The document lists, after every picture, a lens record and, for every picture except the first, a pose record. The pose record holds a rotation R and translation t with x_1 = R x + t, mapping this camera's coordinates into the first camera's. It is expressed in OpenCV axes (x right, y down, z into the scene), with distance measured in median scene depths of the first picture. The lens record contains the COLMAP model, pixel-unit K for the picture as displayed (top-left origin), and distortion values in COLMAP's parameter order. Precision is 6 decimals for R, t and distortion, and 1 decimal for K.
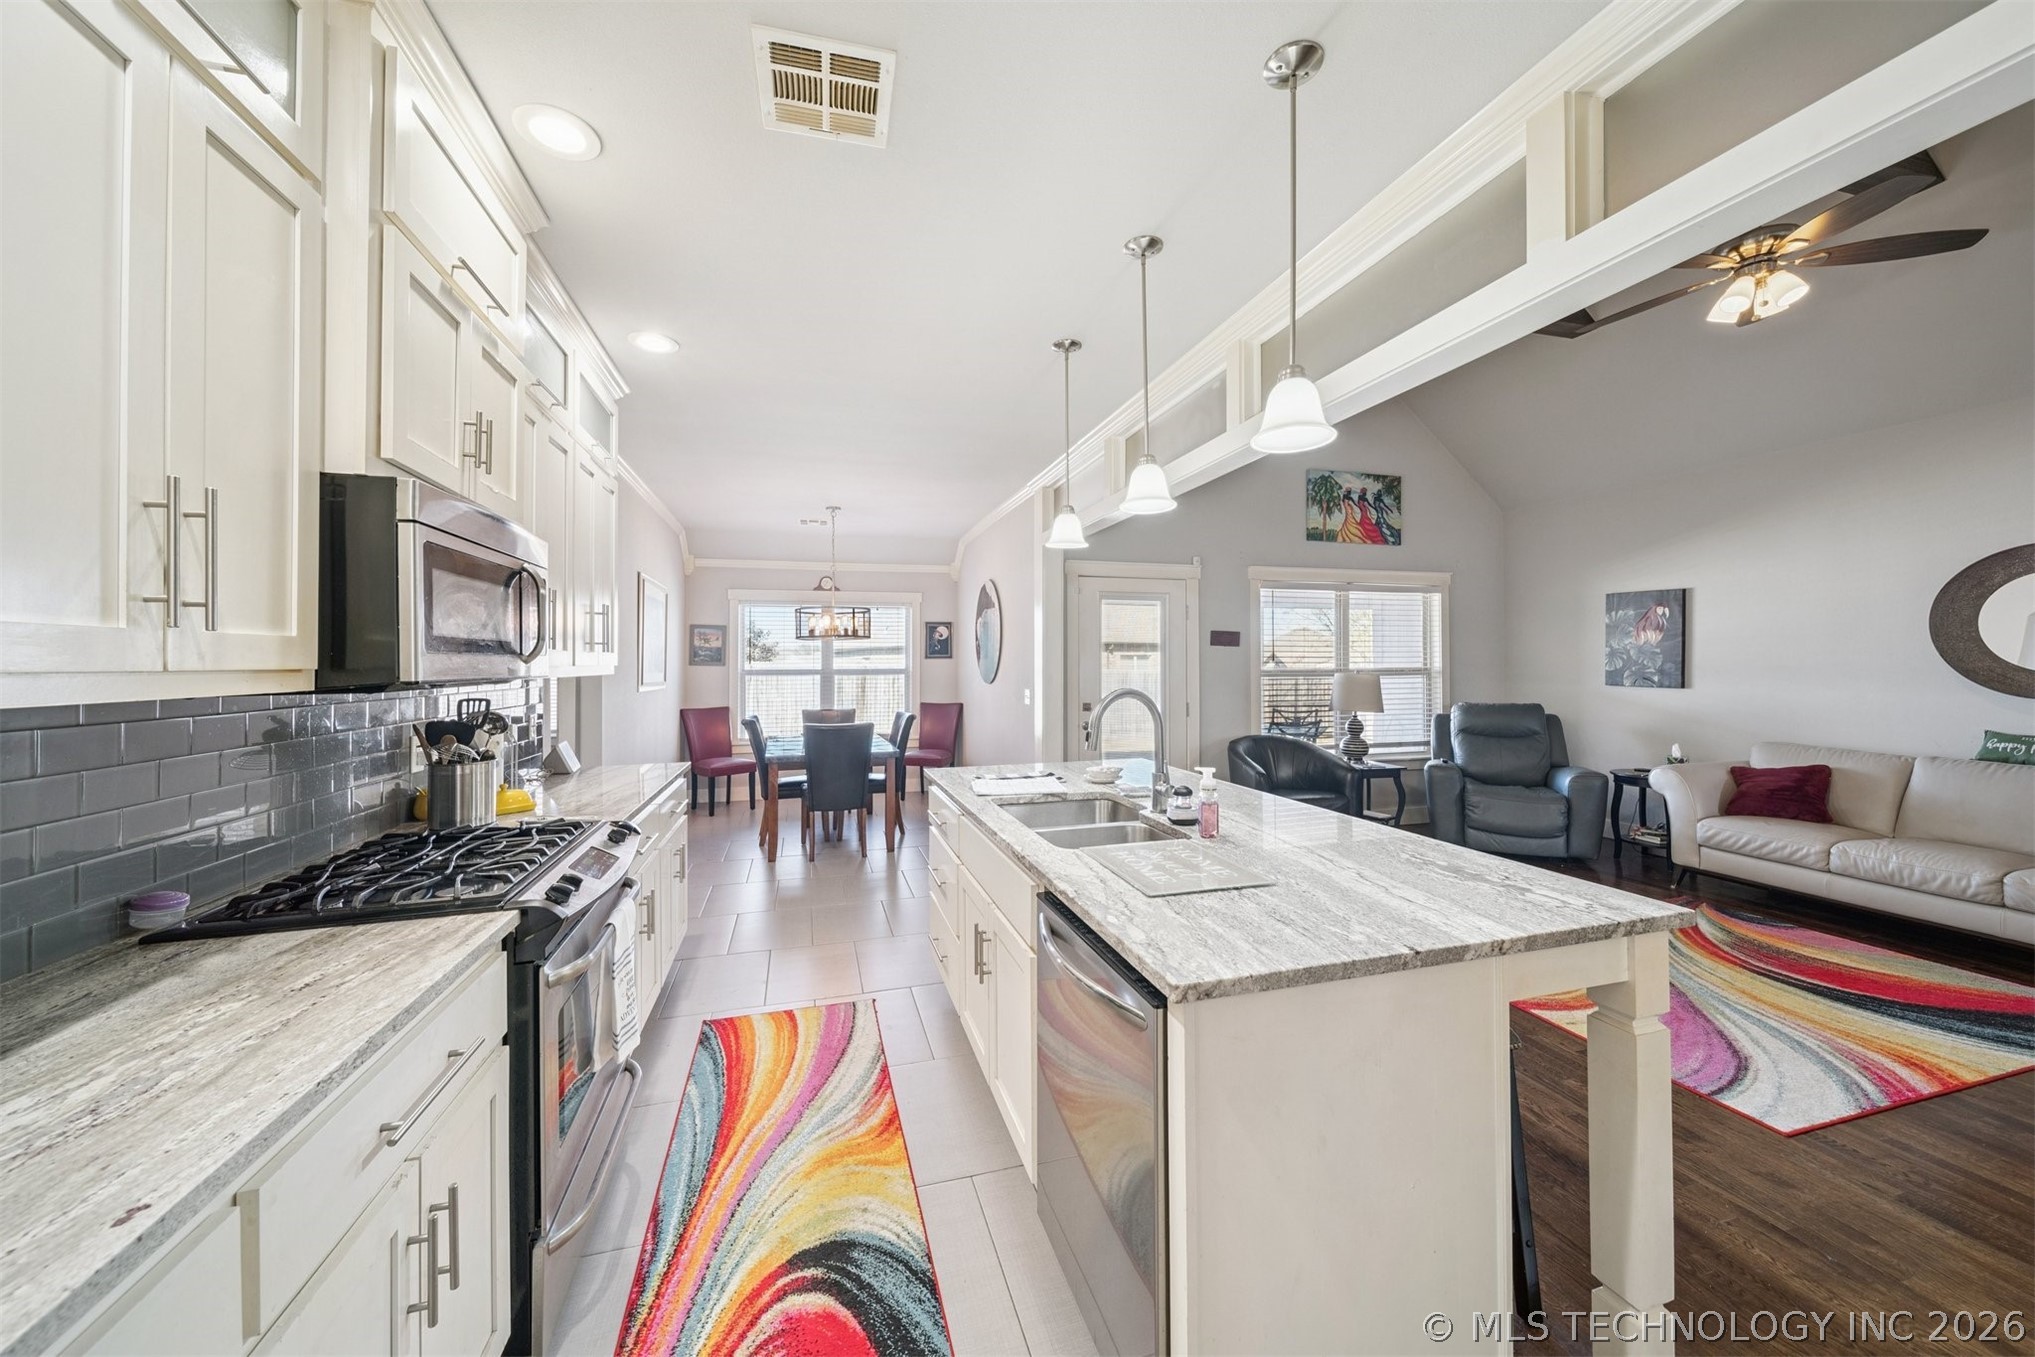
lens RADIAL K [[719.4, 0, 1006.6], [0, 719.4, 657.4], [0, 0, 1]] dist [0.004152, -0.001644]
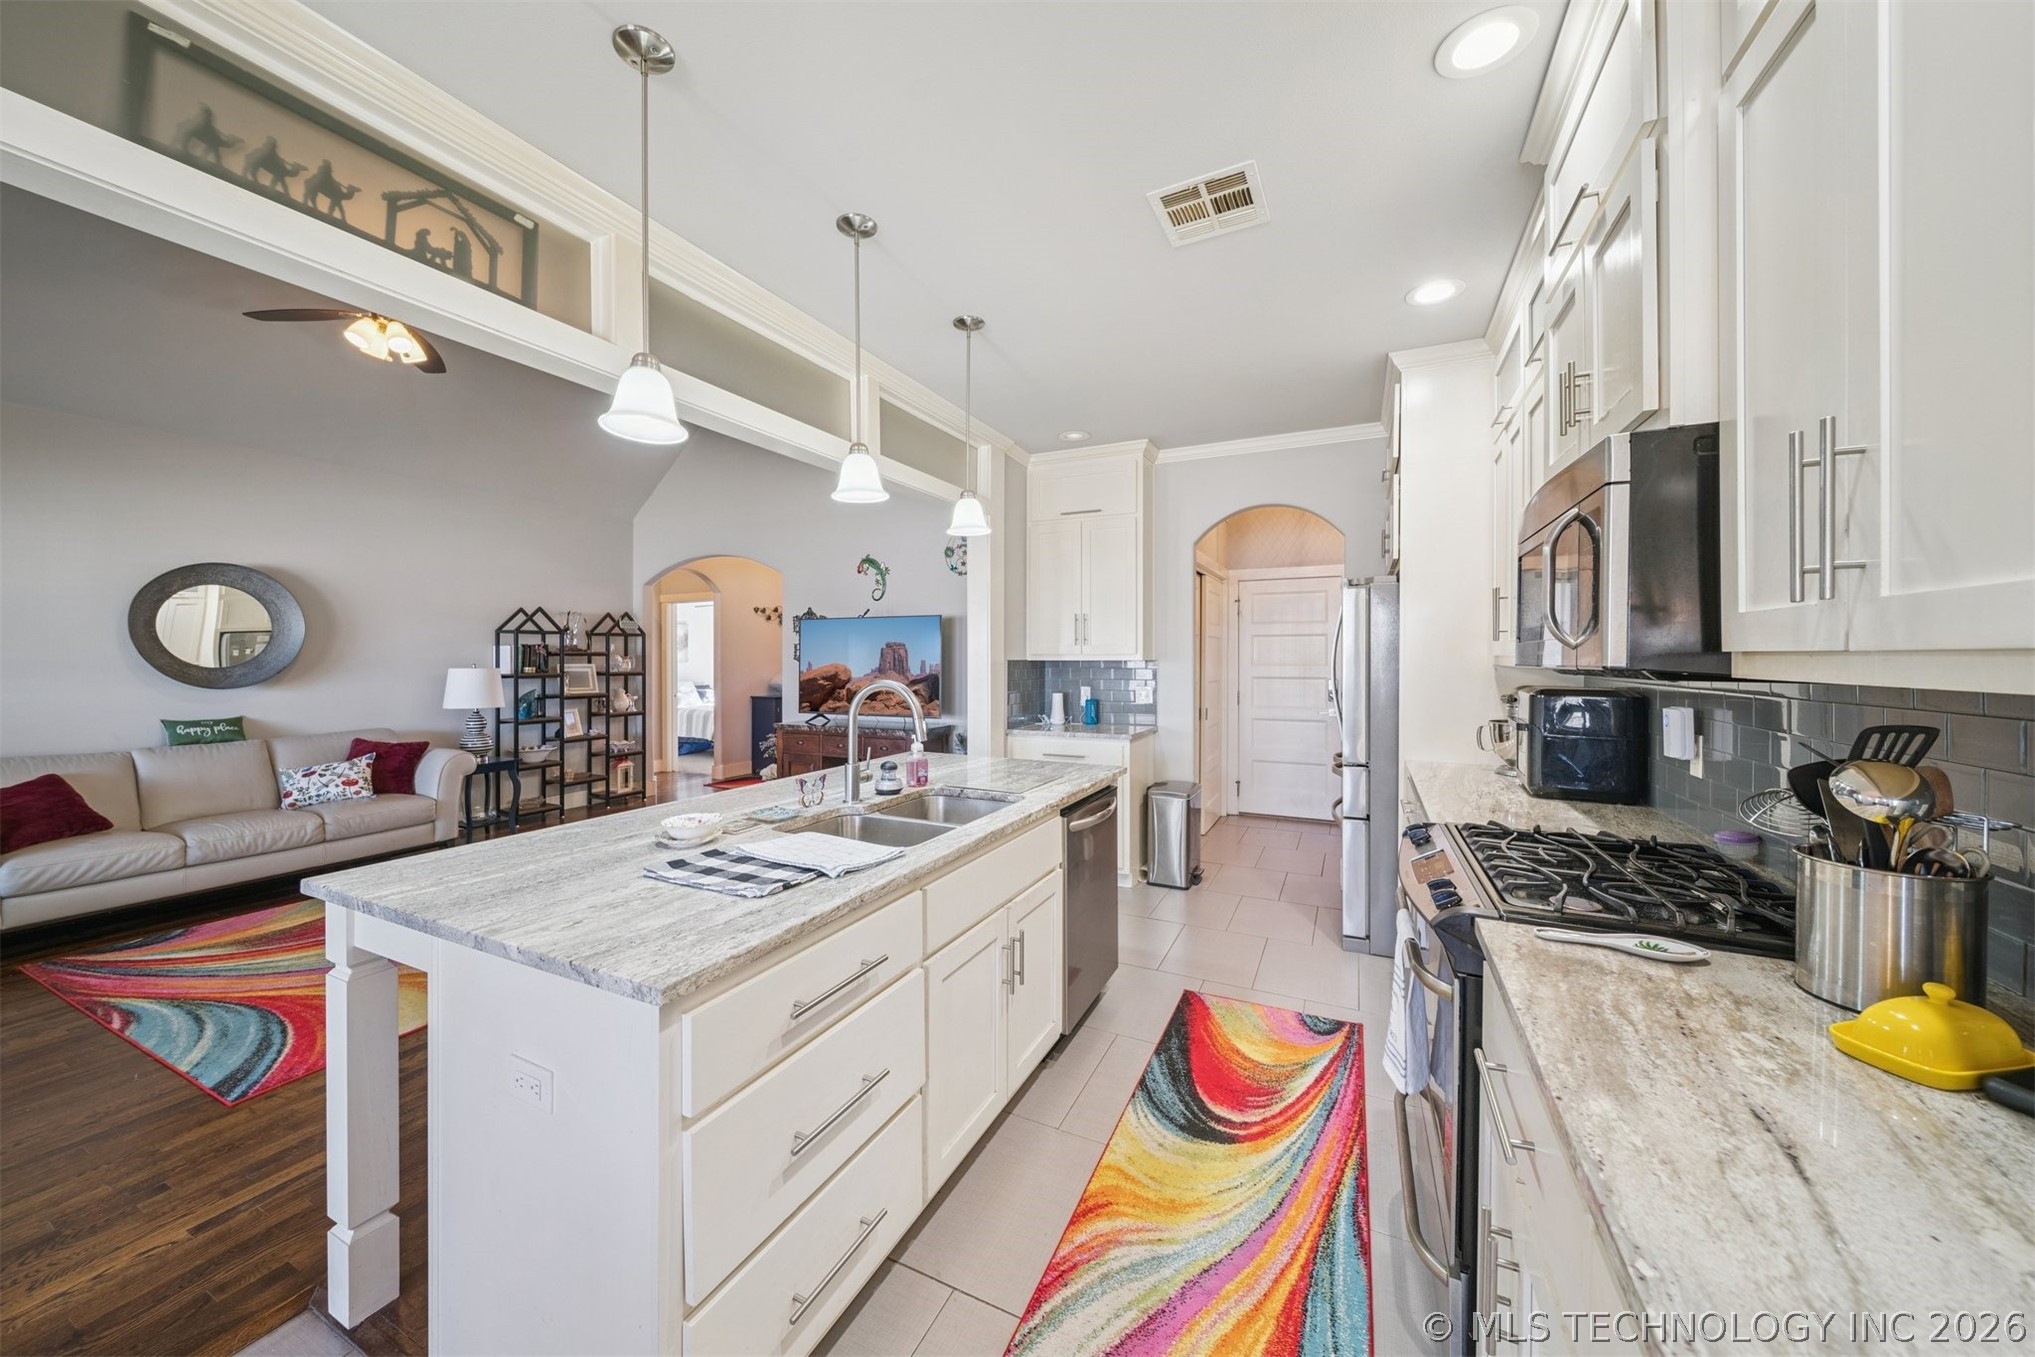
lens RADIAL K [[719.4, 0, 998.5], [0, 719.4, 665.4], [0, 0, 1]] dist [0.004152, -0.001644]
pose [[-0.740860, -0.002627, 0.671654, -0.410154], [-0.002176, 0.999996, 0.001511, 0.014060], [-0.671656, -0.000342, -0.740863, 1.081039]]
